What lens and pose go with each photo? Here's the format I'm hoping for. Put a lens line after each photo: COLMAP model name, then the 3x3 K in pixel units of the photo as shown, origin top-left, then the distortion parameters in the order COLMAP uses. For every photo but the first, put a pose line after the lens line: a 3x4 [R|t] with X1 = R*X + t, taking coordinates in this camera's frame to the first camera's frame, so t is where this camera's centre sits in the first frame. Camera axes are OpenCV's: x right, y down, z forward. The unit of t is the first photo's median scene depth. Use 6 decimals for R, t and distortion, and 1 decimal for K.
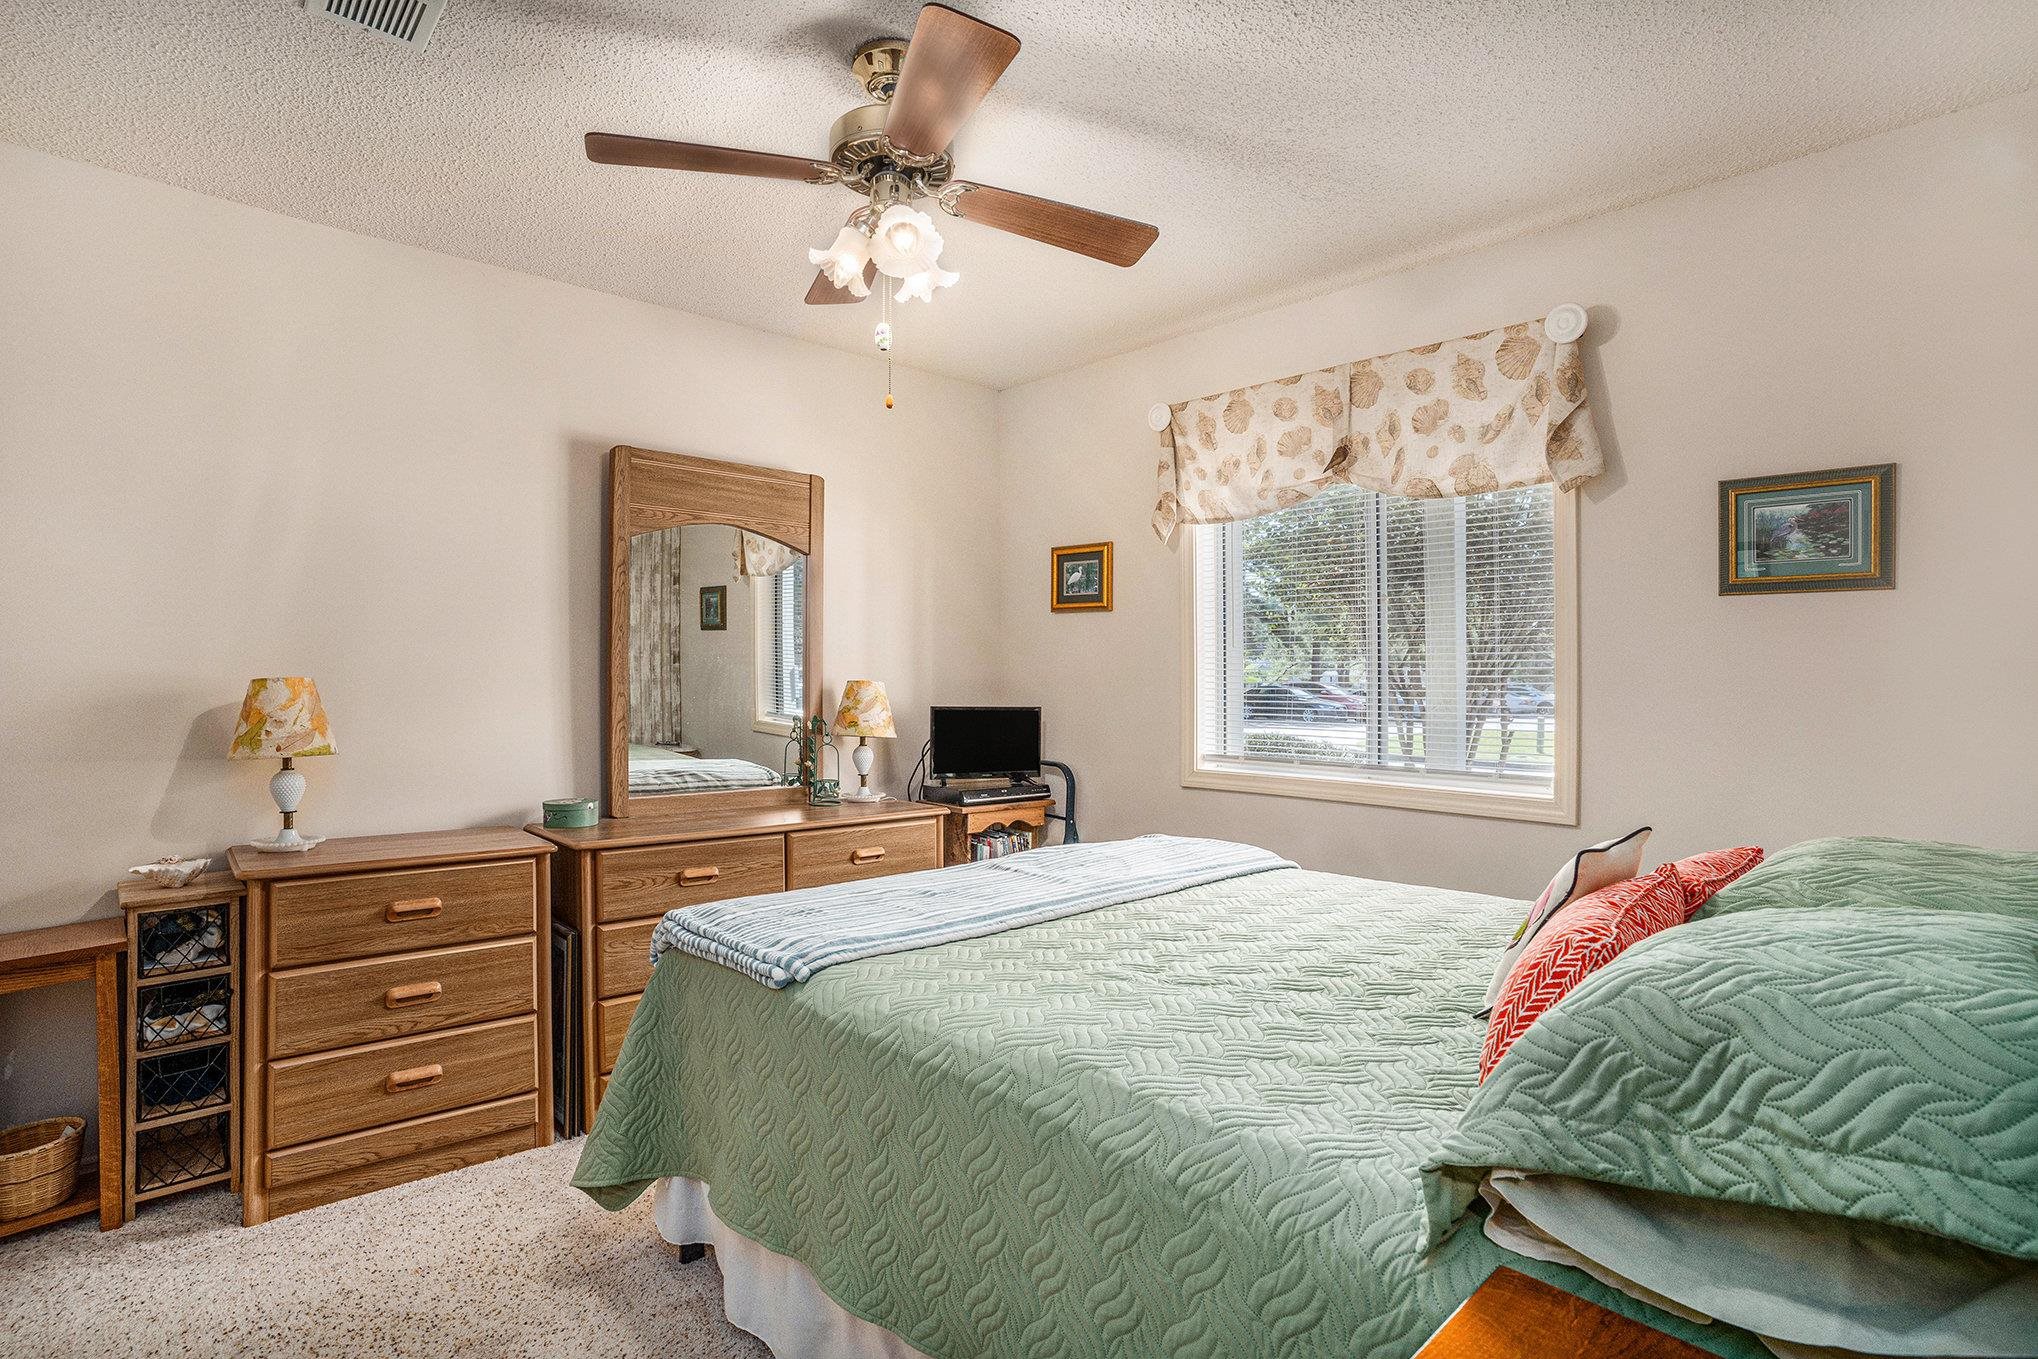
lens RADIAL K [[1008.0, 0, 1019.0], [0, 1008.0, 679.5], [0, 0, 1]] dist [-0.074464, 0.000037]
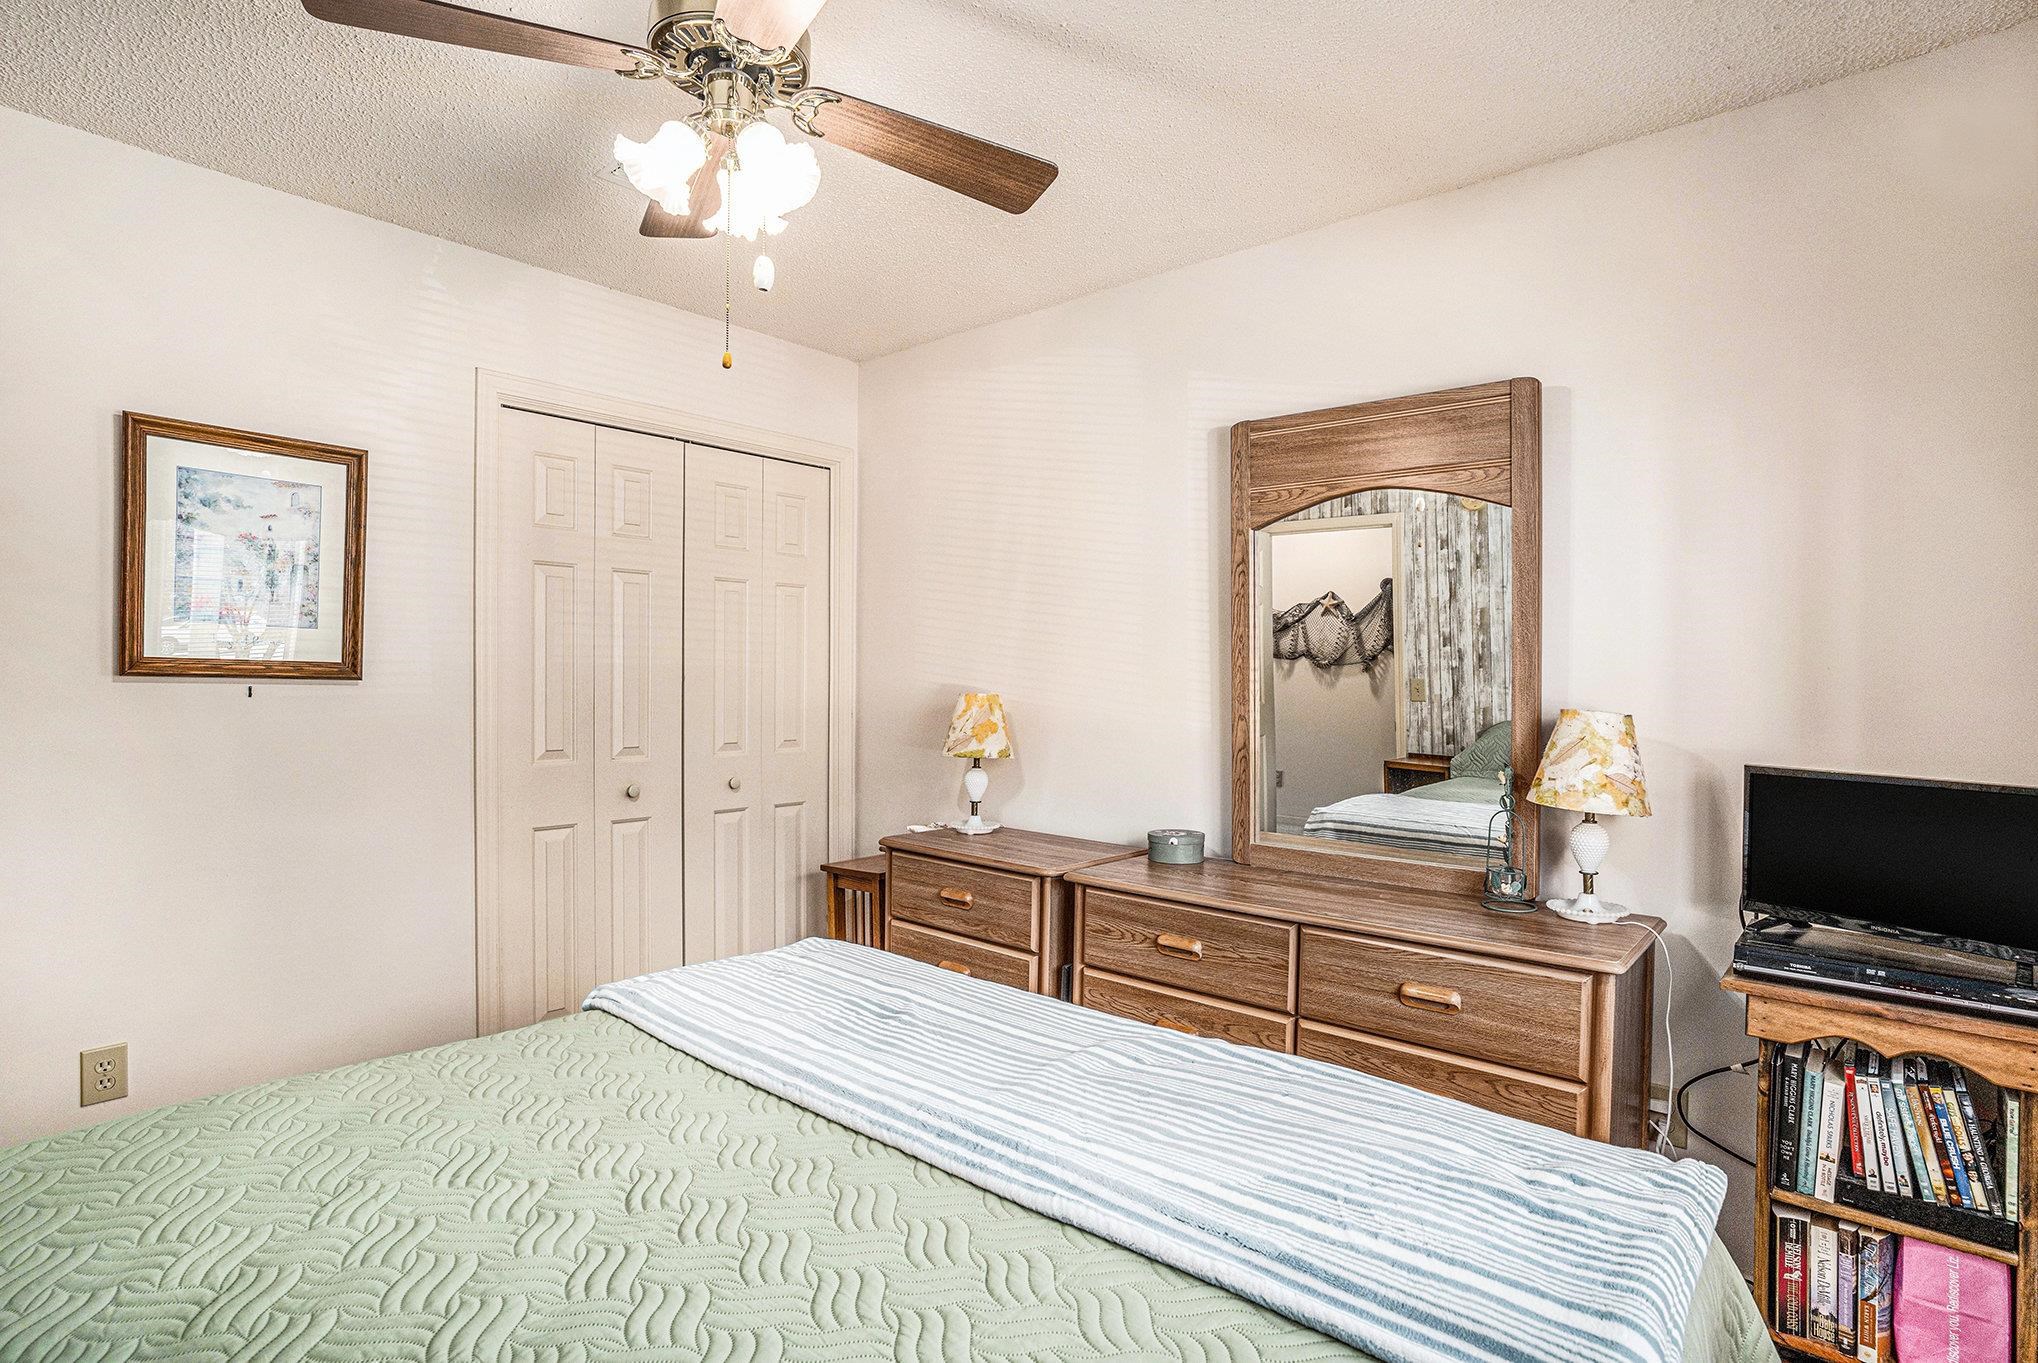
lens RADIAL K [[991.7, 0, 1032.9], [0, 991.7, 676.2], [0, 0, 1]] dist [-0.080844, 0.033958]
pose [[0.128967, 0.003039, -0.991644, 0.452197], [0.003924, 0.999986, 0.003575, -0.024921], [0.991641, -0.004352, 0.128953, 0.782502]]
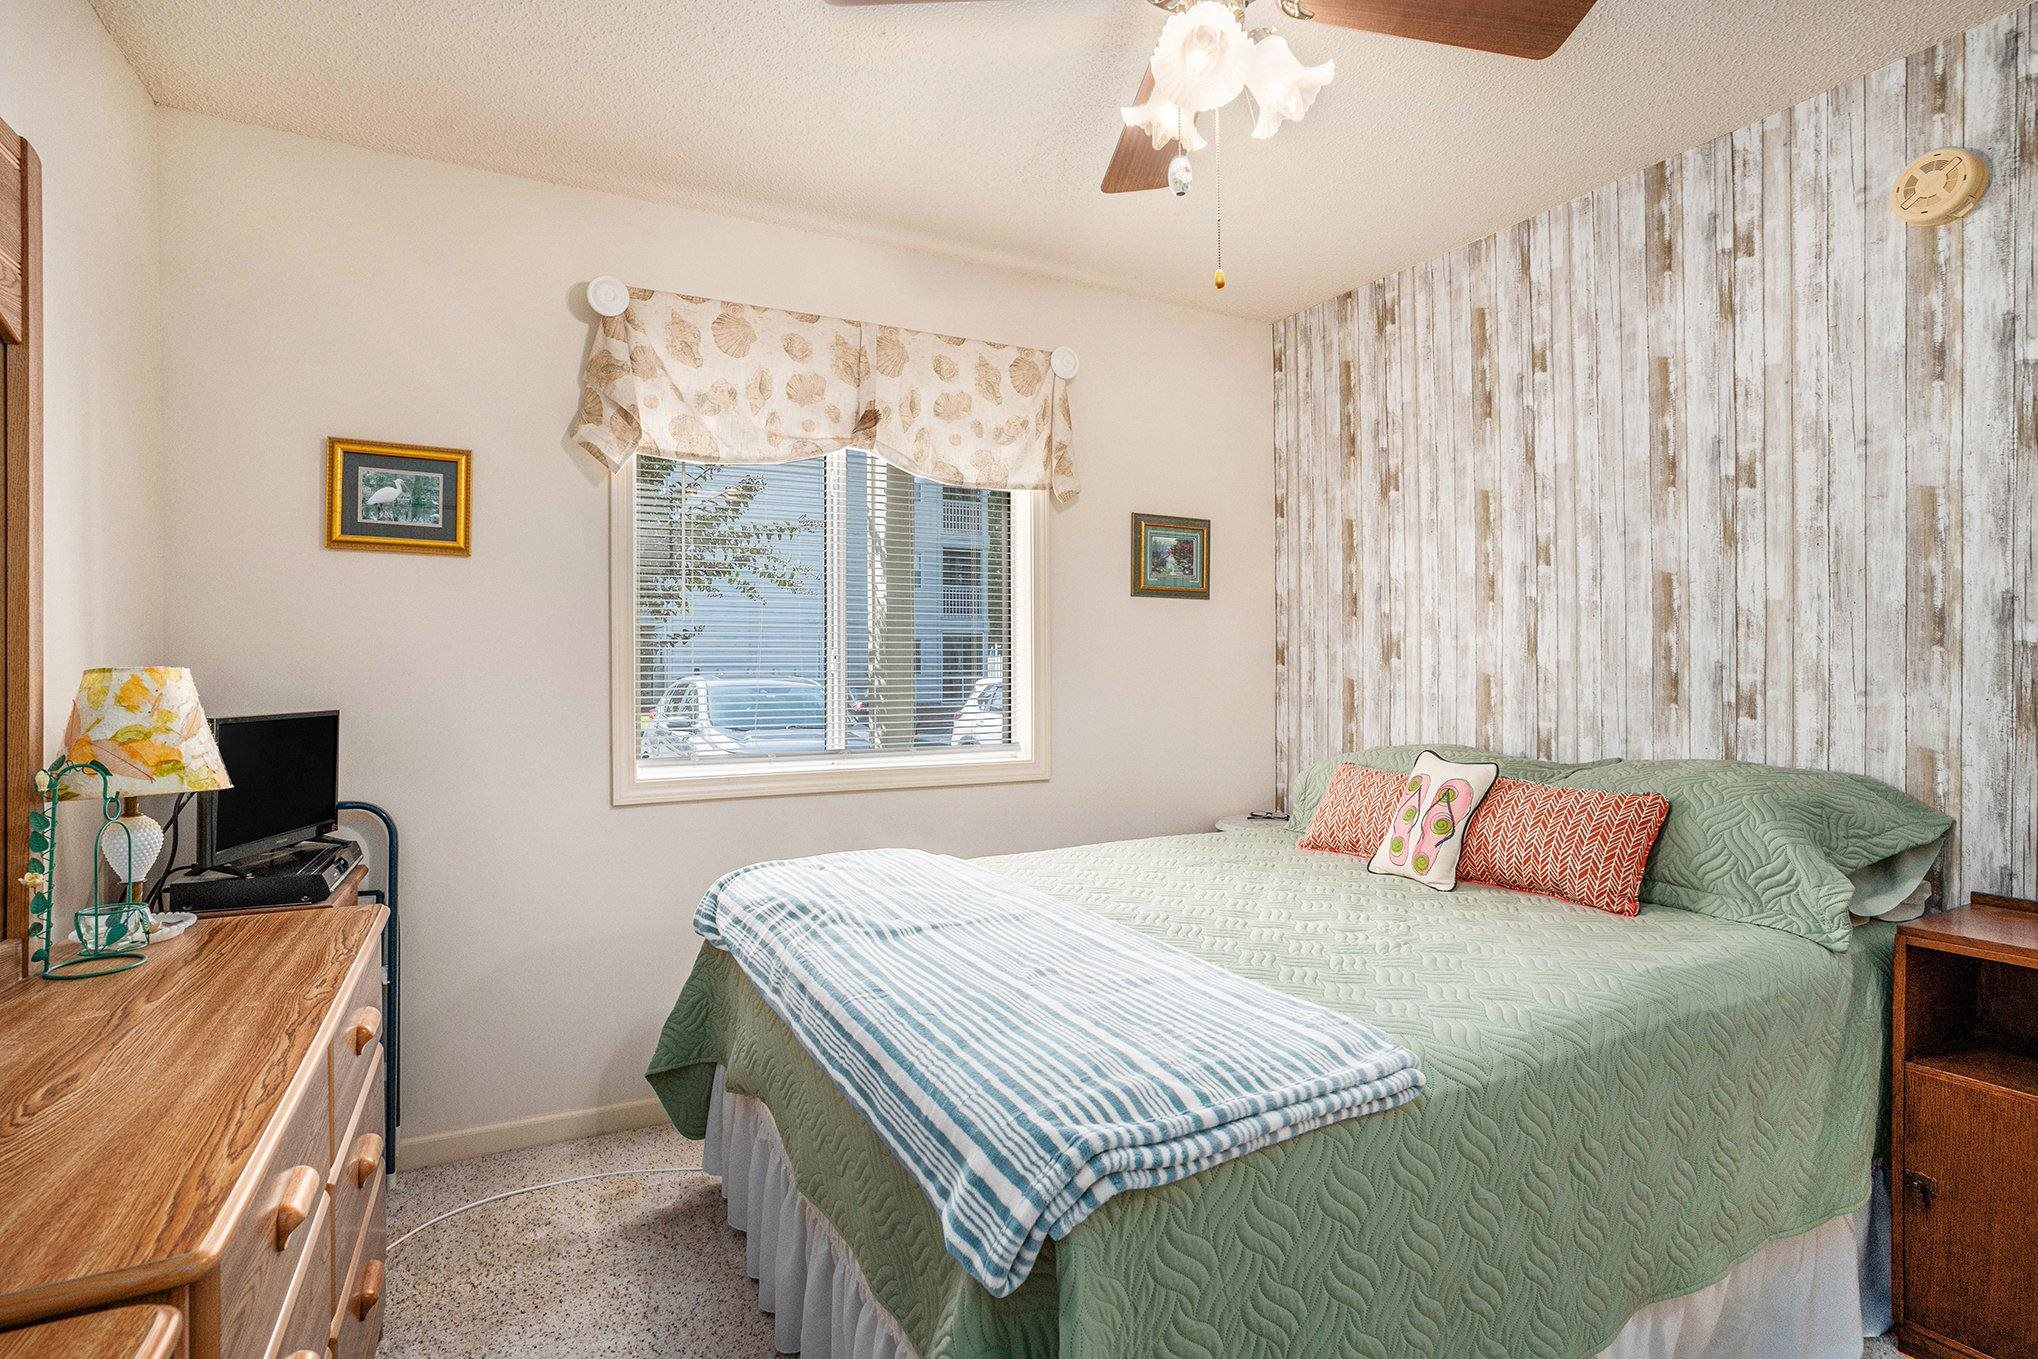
lens RADIAL K [[1025.5, 0, 1021.5], [0, 1025.5, 671.3], [0, 0, 1]] dist [-0.076292, 0.038120]
pose [[0.253476, -0.016916, 0.967194, -0.579086], [0.003009, 0.999856, 0.016698, -0.004183], [-0.967337, -0.001323, 0.253490, 0.628892]]
